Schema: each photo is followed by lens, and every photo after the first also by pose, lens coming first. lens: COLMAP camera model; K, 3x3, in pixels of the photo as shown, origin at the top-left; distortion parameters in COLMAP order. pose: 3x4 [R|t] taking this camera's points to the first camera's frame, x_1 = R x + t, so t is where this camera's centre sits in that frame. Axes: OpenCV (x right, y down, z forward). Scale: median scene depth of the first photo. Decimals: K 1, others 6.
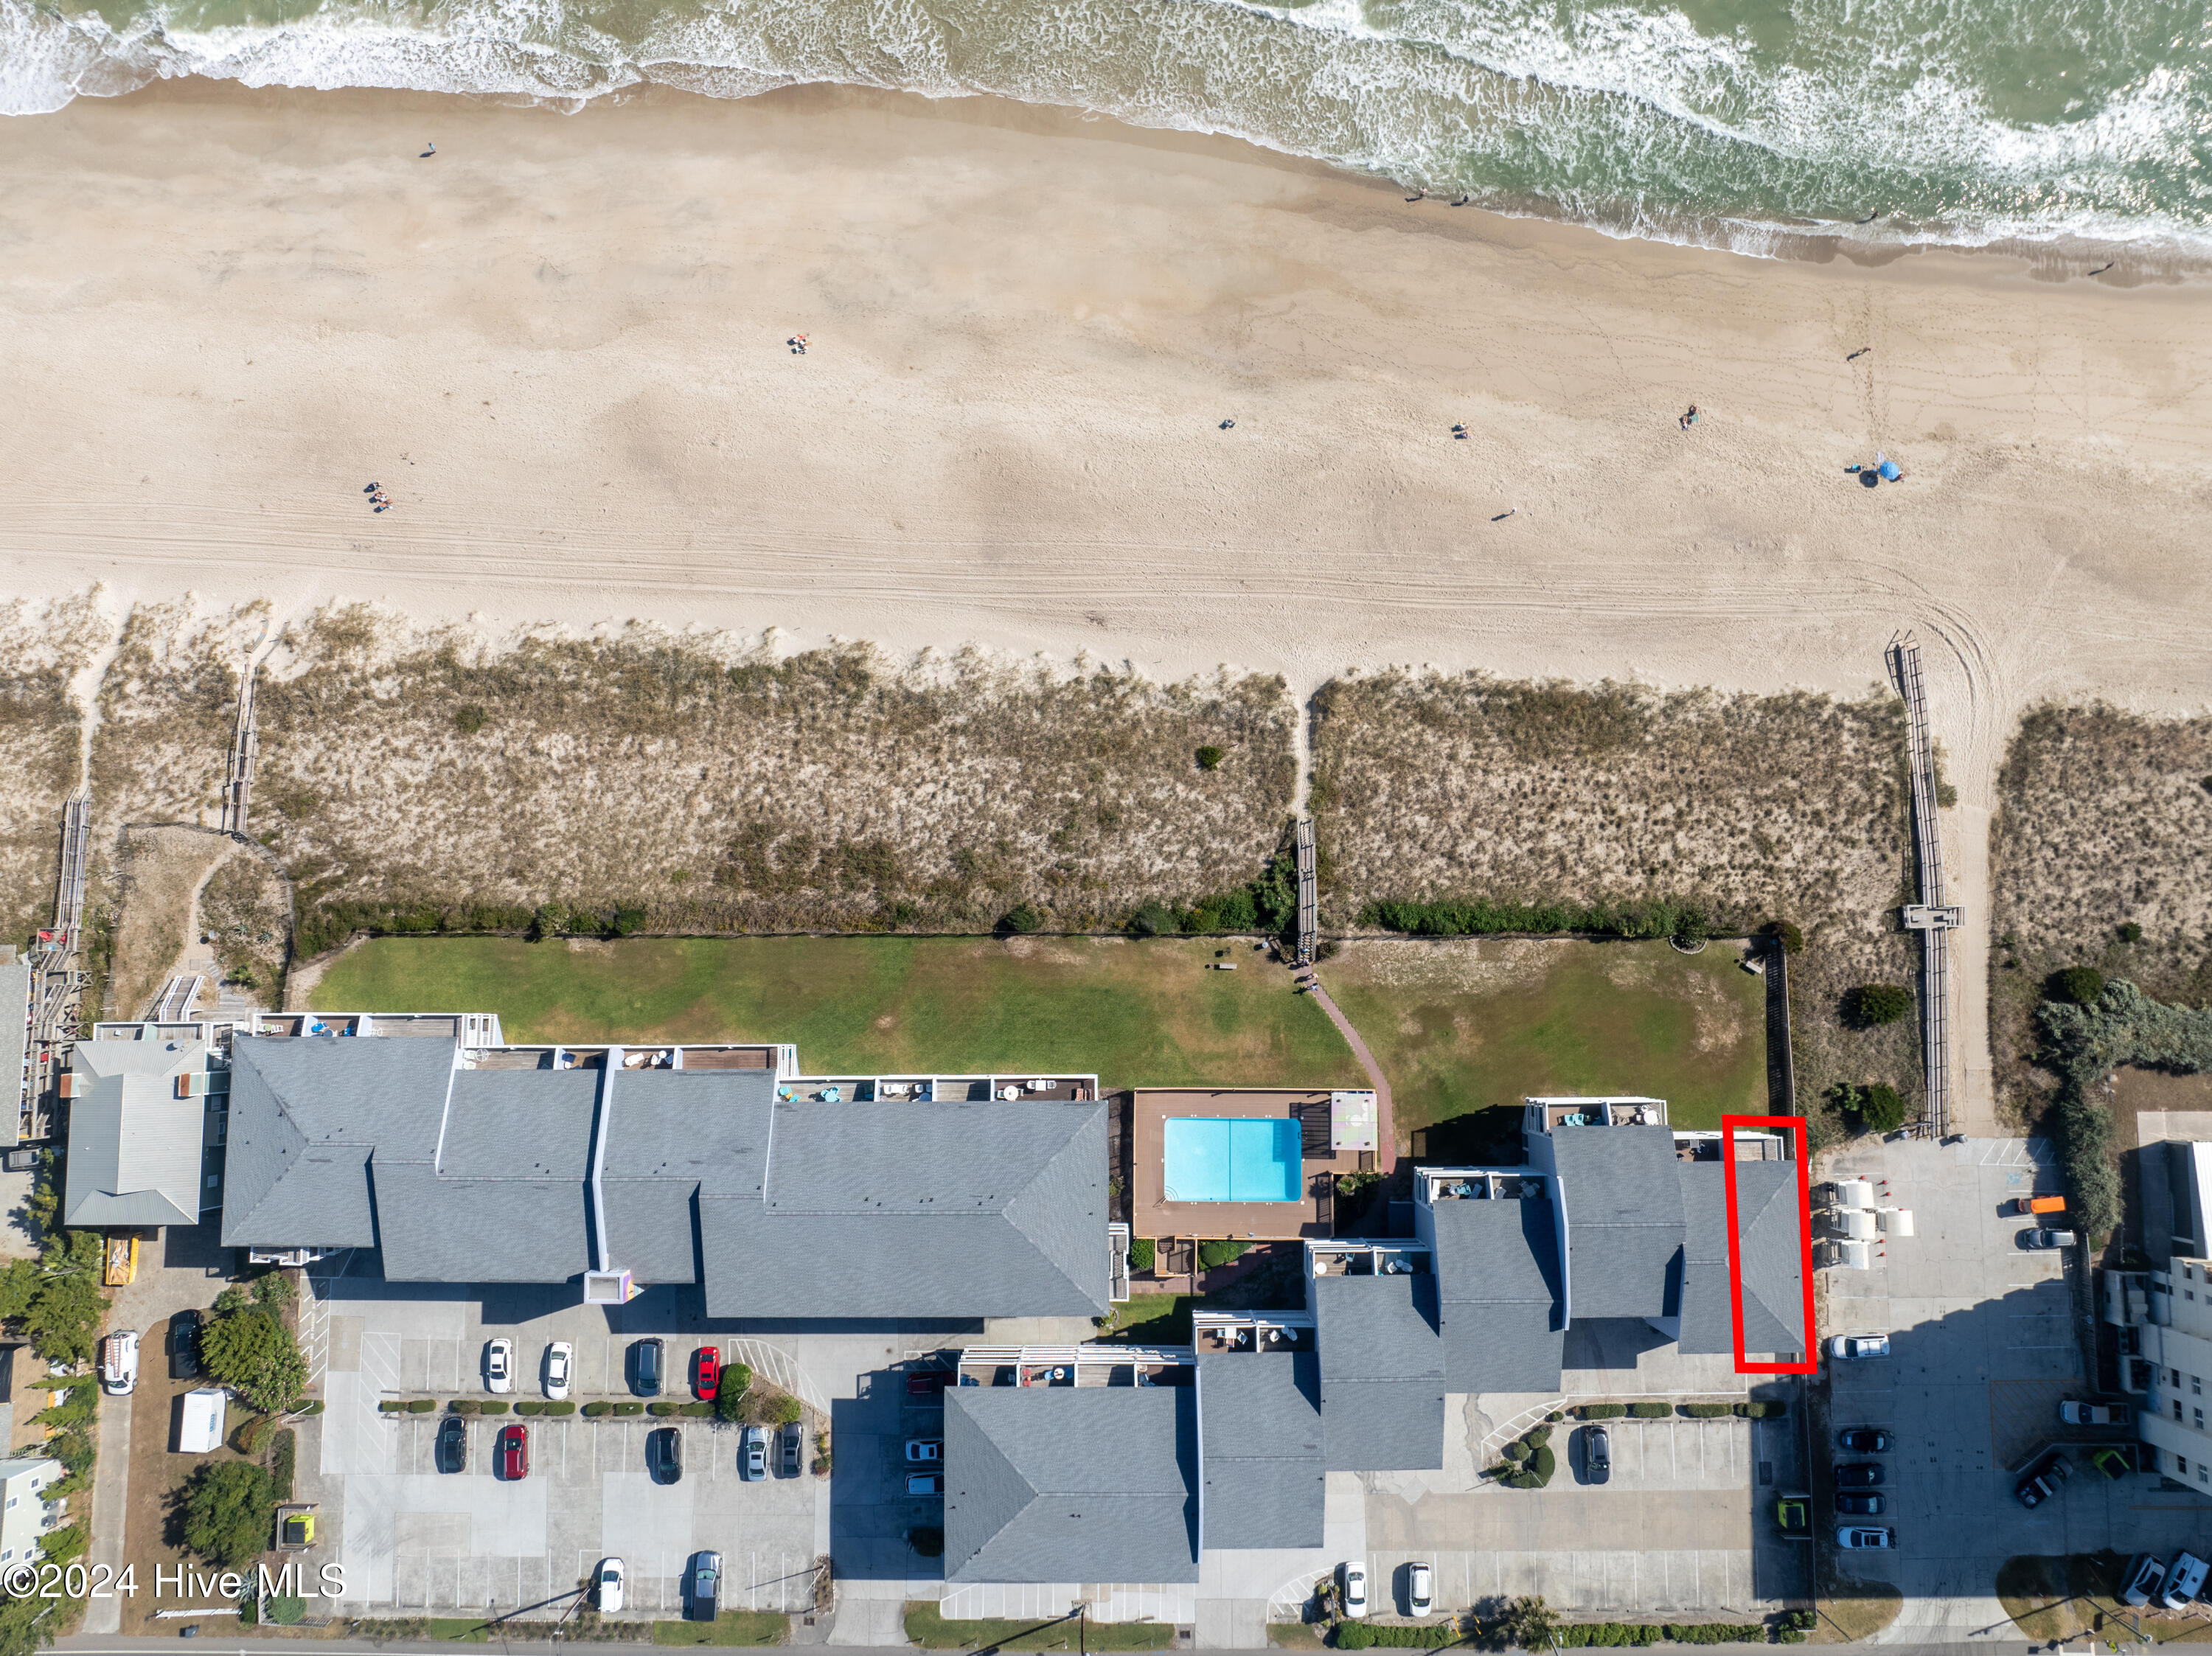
lens RADIAL K [[1559.6, 0, 1099.5], [0, 1559.6, 825.6], [0, 0, 1]] dist [-0.040350, 0.006835]
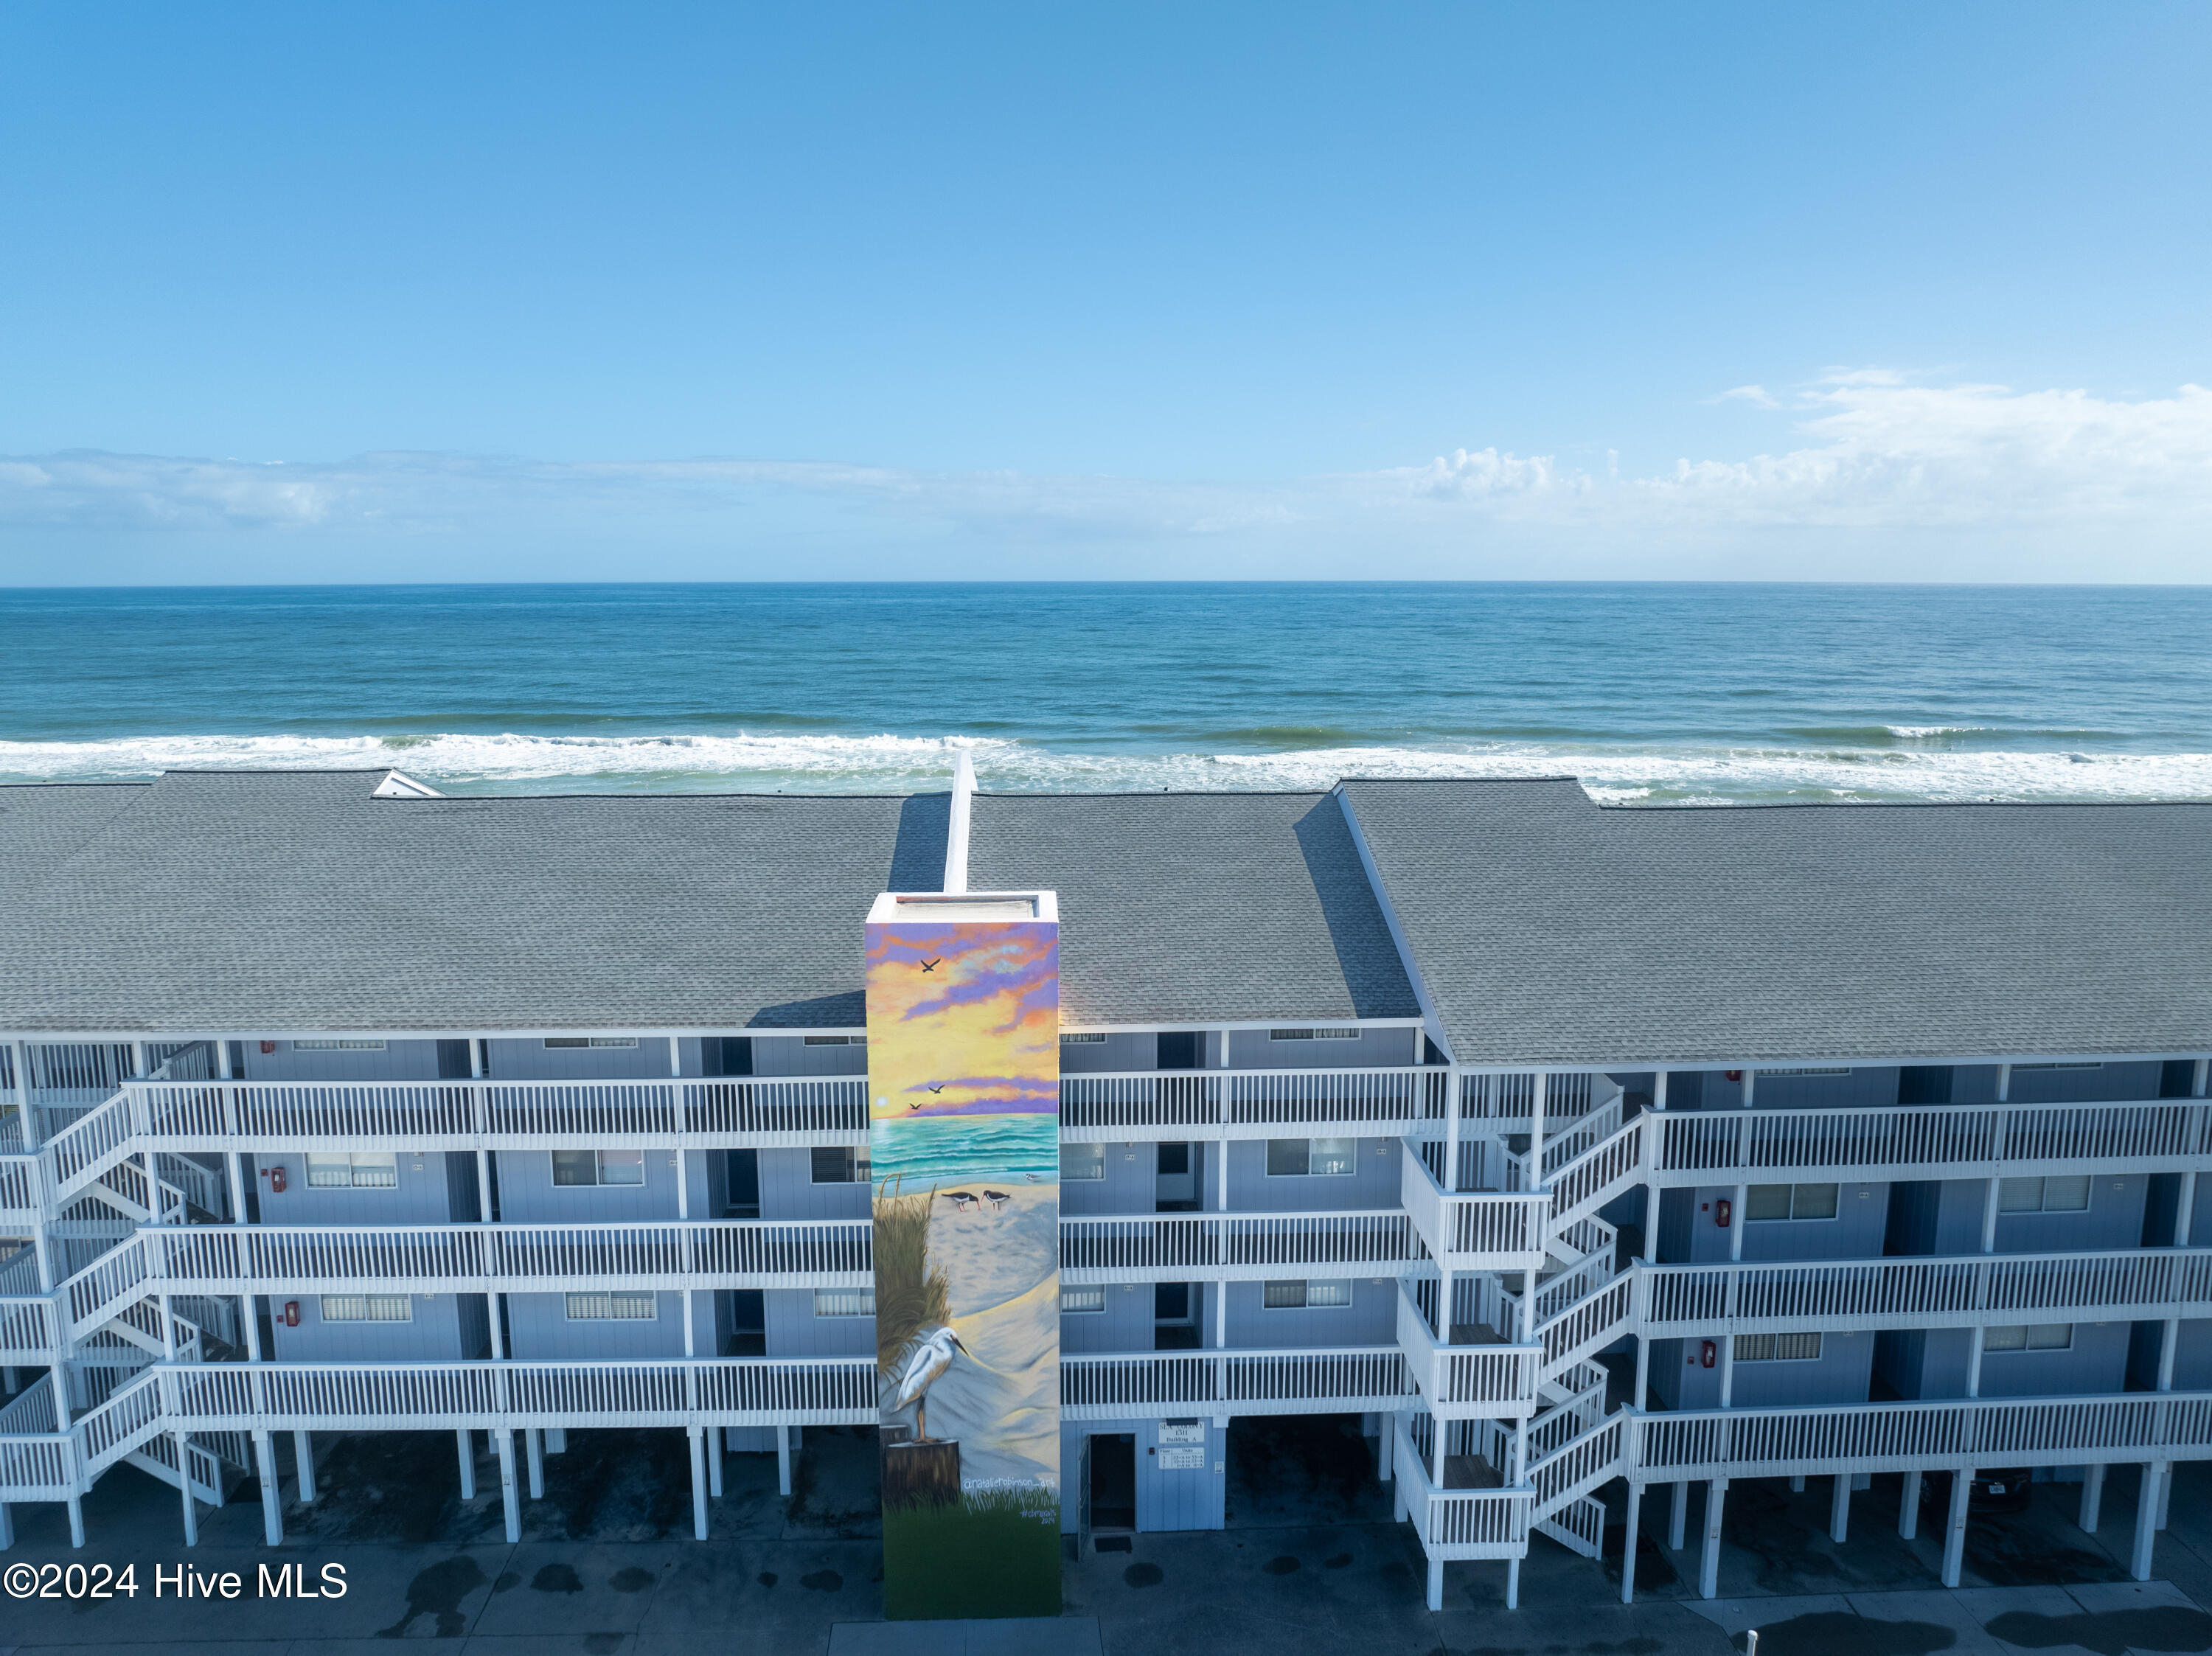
lens RADIAL K [[1559.6, 0, 1106.6], [0, 1559.6, 828.5], [0, 0, 1]] dist [-0.040350, 0.006835]
pose [[0.999079, 0.001108, 0.042897, -0.276848], [0.040971, 0.272635, -0.961245, 0.448271], [-0.012760, 0.962117, 0.272339, 0.832060]]
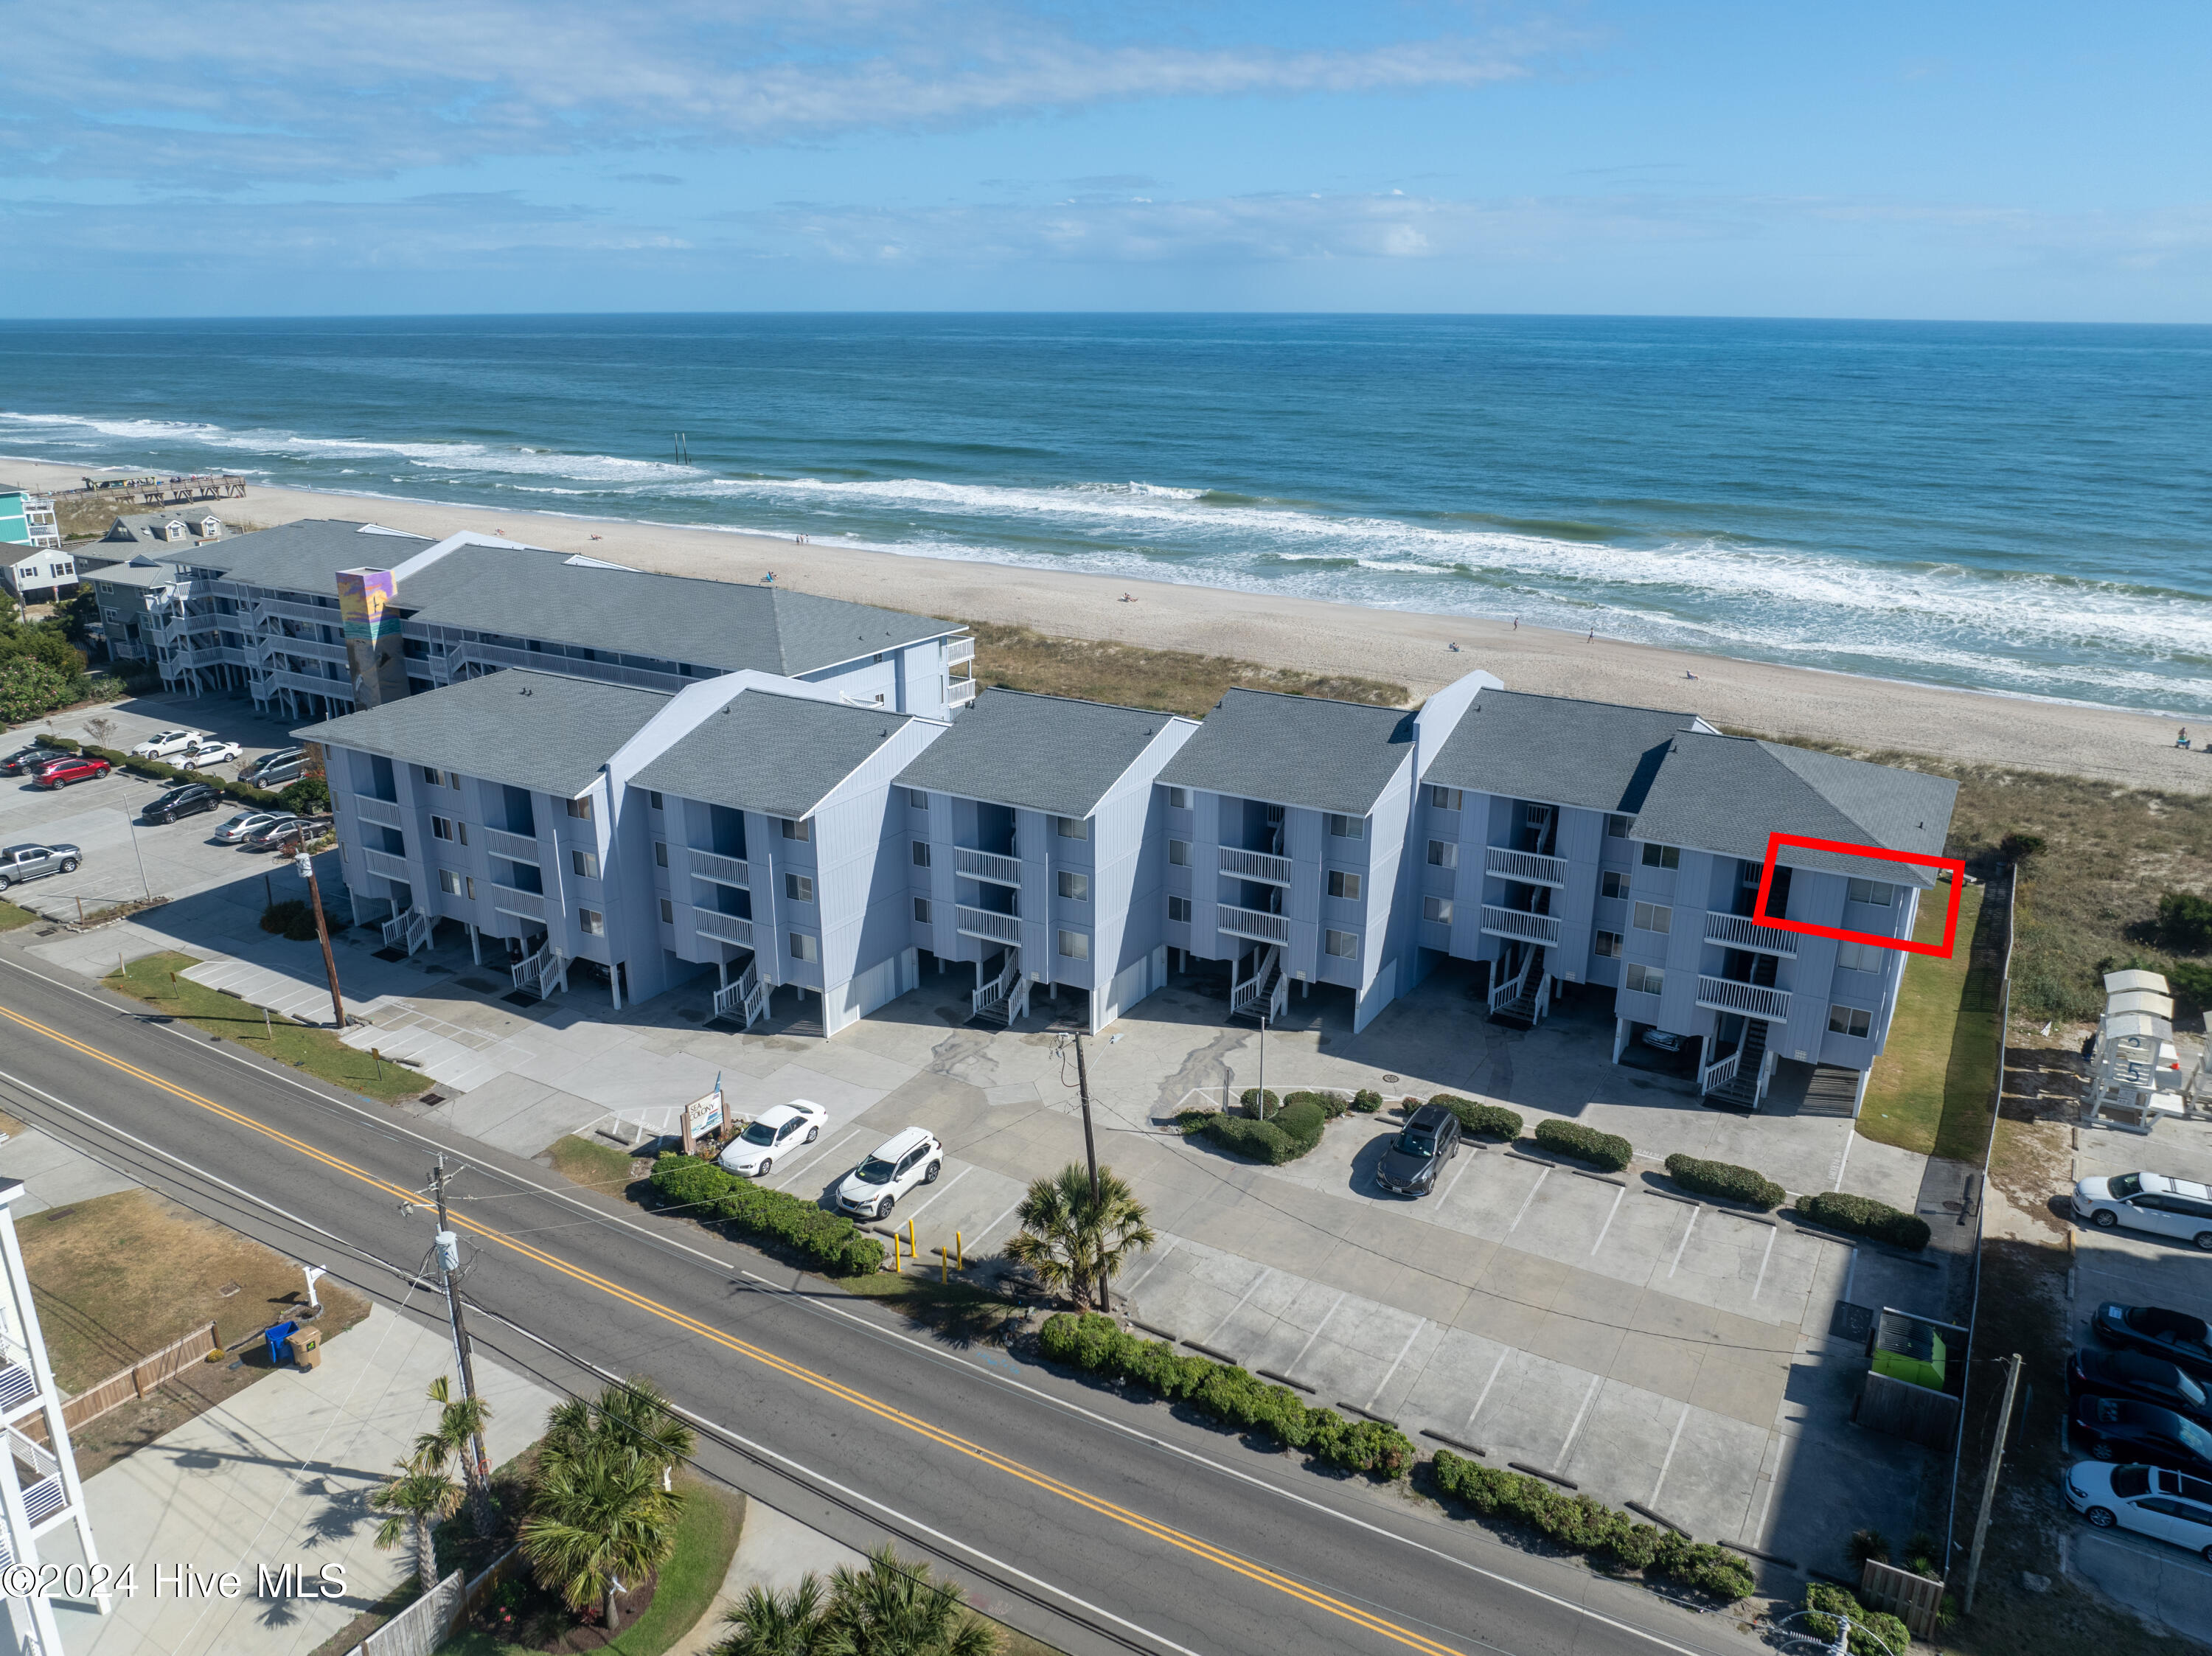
lens RADIAL K [[1559.6, 0, 1111.0], [0, 1559.6, 831.1], [0, 0, 1]] dist [-0.040350, 0.006835]
pose [[0.857746, 0.174594, -0.483516, 0.422648], [-0.511613, 0.381821, -0.769717, 0.714859], [0.050228, 0.907596, 0.416830, 0.710282]]
